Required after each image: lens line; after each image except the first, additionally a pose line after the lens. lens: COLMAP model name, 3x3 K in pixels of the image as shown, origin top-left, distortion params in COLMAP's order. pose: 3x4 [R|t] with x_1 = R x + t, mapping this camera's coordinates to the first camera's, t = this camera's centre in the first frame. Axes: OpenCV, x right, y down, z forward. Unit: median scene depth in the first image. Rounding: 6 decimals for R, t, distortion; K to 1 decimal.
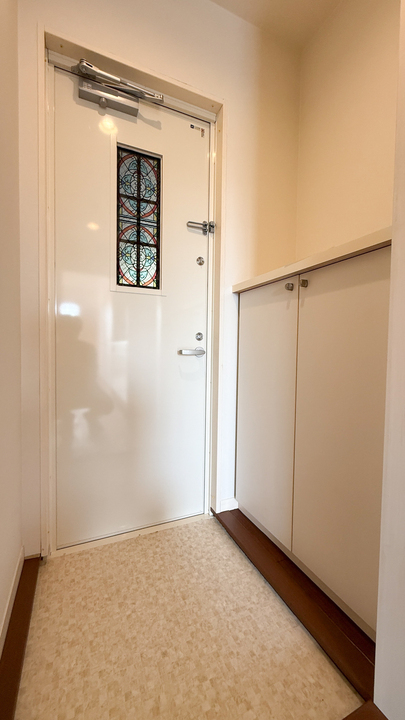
lens RADIAL K [[285.5, 0, 202.3], [0, 285.5, 358.5], [0, 0, 1]] dist [-0.001098, -0.000067]
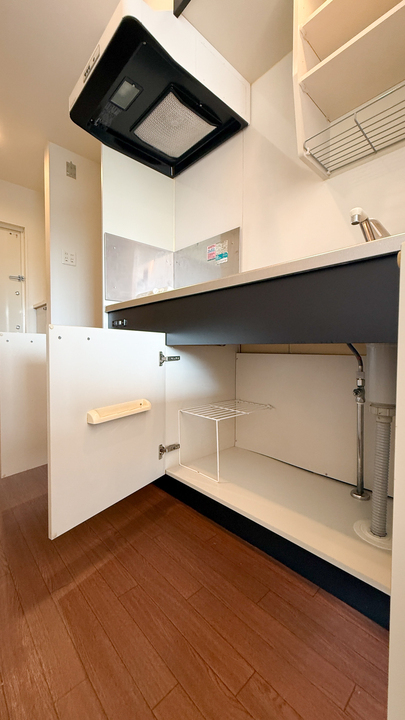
lens RADIAL K [[285.5, 0, 202.4], [0, 285.5, 355.7], [0, 0, 1]] dist [-0.001098, -0.000067]
pose [[0.944456, -0.027007, 0.327525, 1.537637], [0.028590, 0.999591, -0.000018, 0.467734], [-0.327391, 0.009381, 0.944842, -3.941818]]
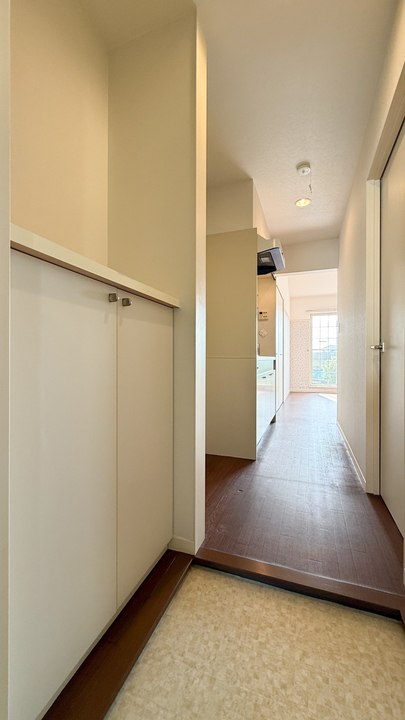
lens RADIAL K [[285.5, 0, 202.8], [0, 285.5, 359.4], [0, 0, 1]] dist [-0.001098, -0.000067]
pose [[-0.714007, -0.020581, 0.699836, -0.463922], [0.012509, 0.999033, 0.042142, -0.105758], [-0.700027, 0.038844, -0.713059, 1.437938]]
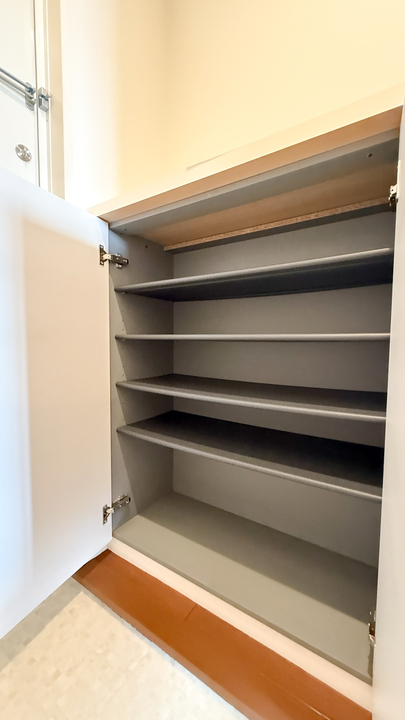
lens RADIAL K [[285.5, 0, 202.5], [0, 285.5, 359.5], [0, 0, 1]] dist [-0.001098, -0.000067]
pose [[0.846047, -0.044267, 0.531267, -0.034442], [0.024069, 0.998702, 0.044884, 0.070079], [-0.532564, -0.025187, 0.846015, 0.450643]]
